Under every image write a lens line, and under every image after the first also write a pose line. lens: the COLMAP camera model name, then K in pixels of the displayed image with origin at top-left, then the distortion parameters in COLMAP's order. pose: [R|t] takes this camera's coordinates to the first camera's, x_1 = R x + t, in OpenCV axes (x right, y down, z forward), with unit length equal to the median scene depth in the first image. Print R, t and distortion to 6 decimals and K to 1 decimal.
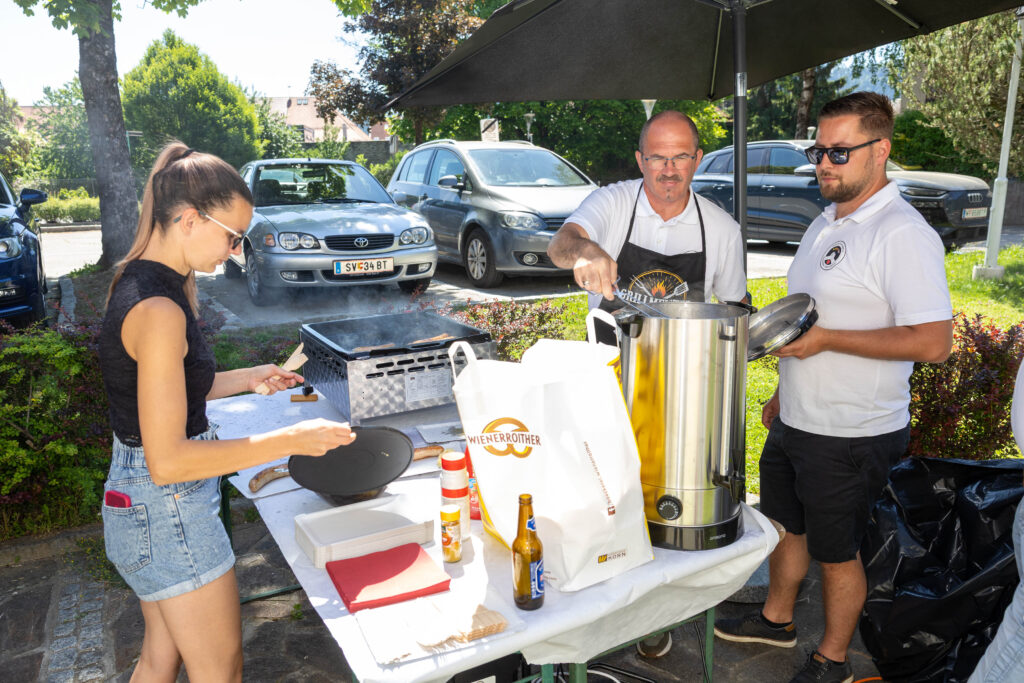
lens RADIAL K [[759.1, 0, 493.4], [0, 759.1, 334.6], [0, 0, 1]] dist [-0.003059, 0.027467]
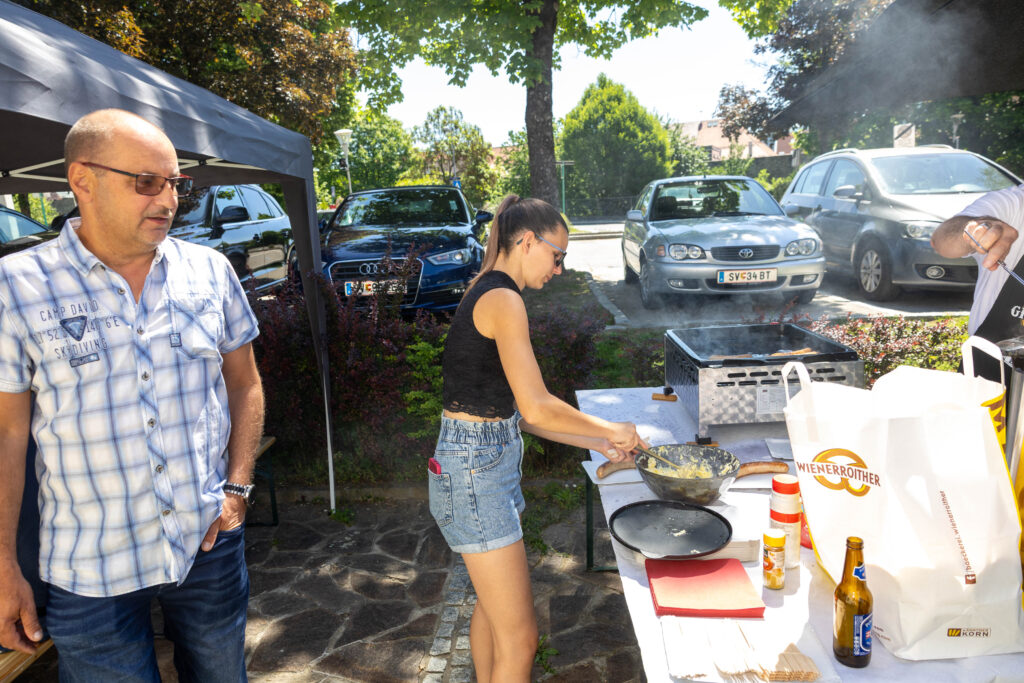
lens RADIAL K [[680.1, 0, 510.5], [0, 680.1, 343.8], [0, 0, 1]] dist [0.008390, 0.004862]
pose [[0.868442, 0.071164, -0.490657, 0.013219], [-0.065020, 0.997445, 0.029585, -0.003124], [0.491509, 0.006209, 0.870850, 0.018255]]
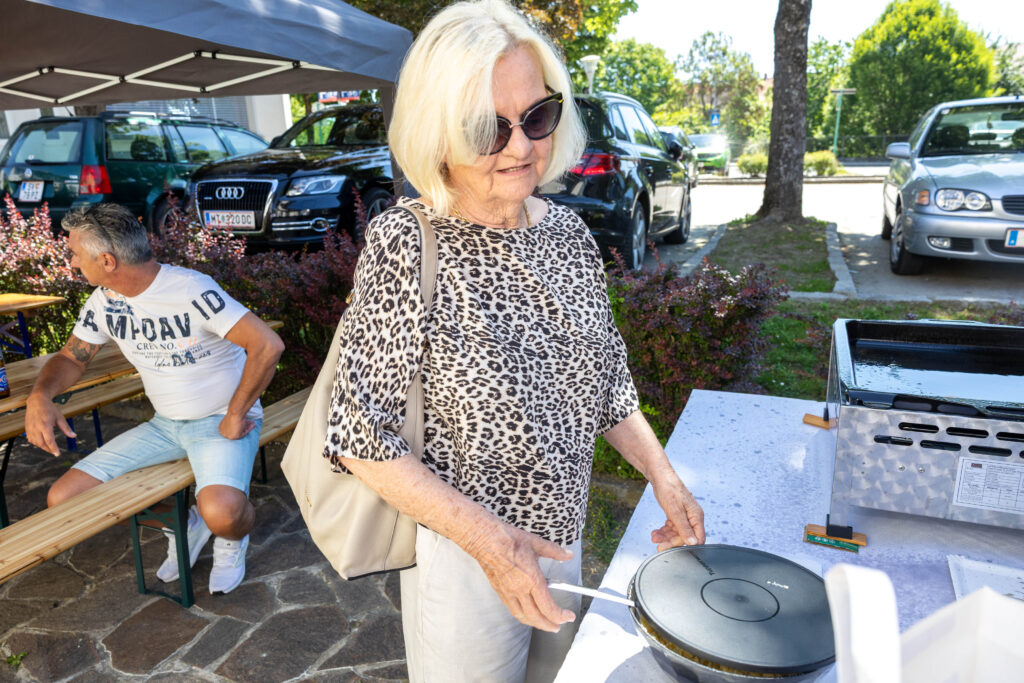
lens RADIAL K [[680.1, 0, 514.0], [0, 680.1, 342.8], [0, 0, 1]] dist [0.008390, 0.004862]
pose [[0.636534, 0.205468, -0.743376, 0.007704], [-0.139195, 0.978638, 0.151305, -0.017682], [0.758584, 0.007163, 0.651536, 0.158334]]
